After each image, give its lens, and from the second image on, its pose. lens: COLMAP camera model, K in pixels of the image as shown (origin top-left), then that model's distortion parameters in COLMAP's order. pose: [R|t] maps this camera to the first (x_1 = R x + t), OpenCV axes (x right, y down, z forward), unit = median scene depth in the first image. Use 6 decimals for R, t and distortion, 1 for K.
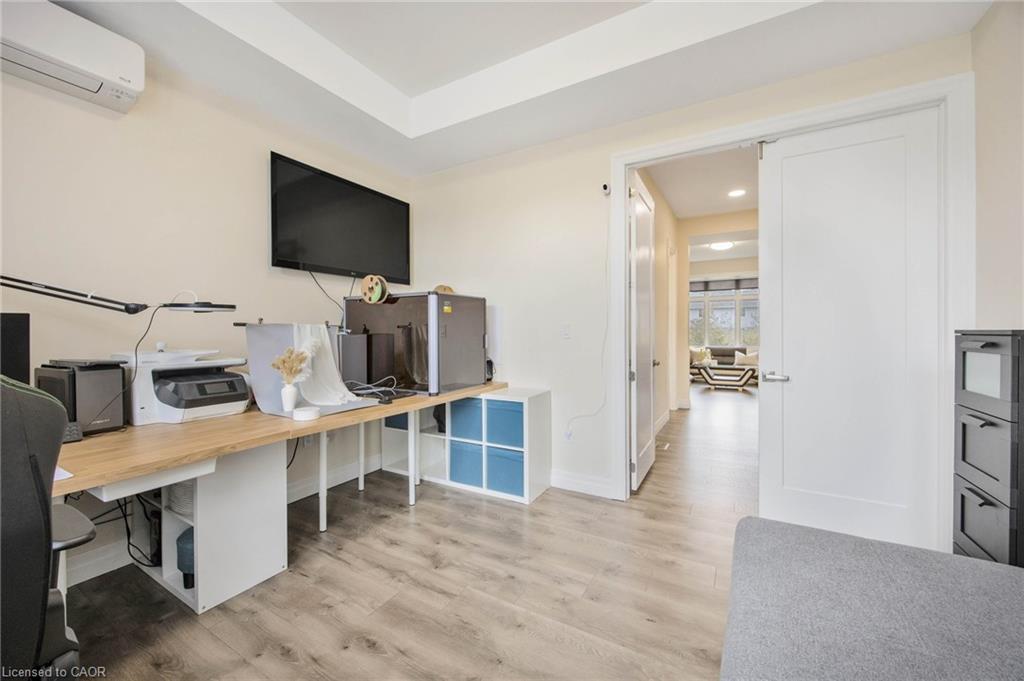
lens RADIAL K [[399.3, 0, 511.7], [0, 399.3, 334.0], [0, 0, 1]] dist [0.000082, -0.000088]
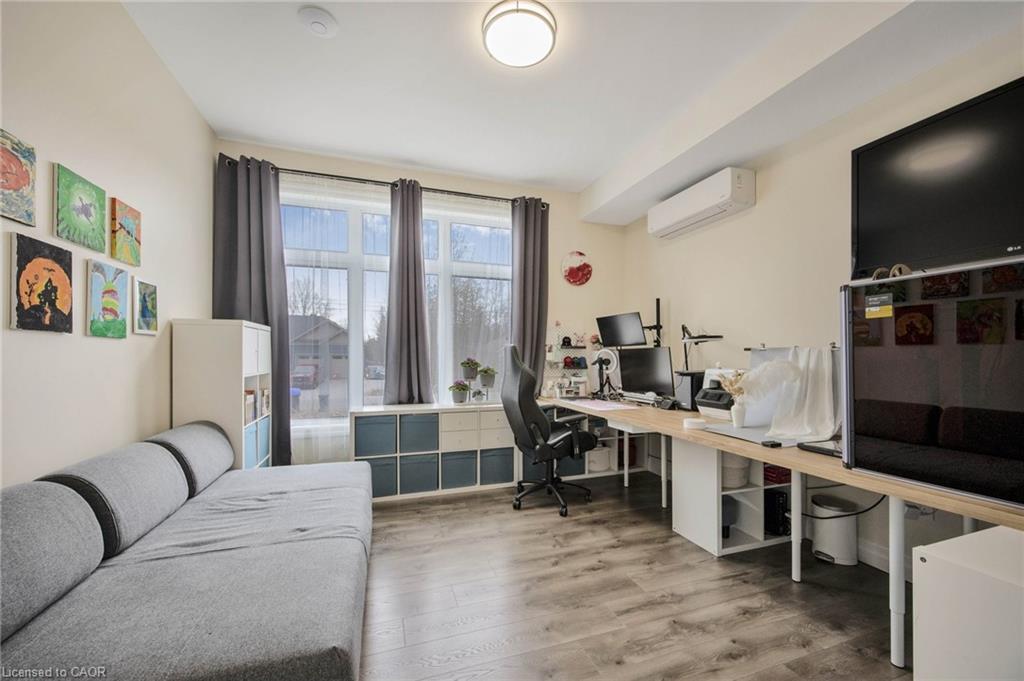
lens RADIAL K [[399.3, 0, 518.5], [0, 399.3, 355.8], [0, 0, 1]] dist [0.000082, -0.000088]
pose [[-0.655234, 0.001745, -0.755424, 0.716983], [-0.003178, 0.999982, 0.005067, -0.008672], [0.755420, 0.005720, -0.655216, 1.335259]]
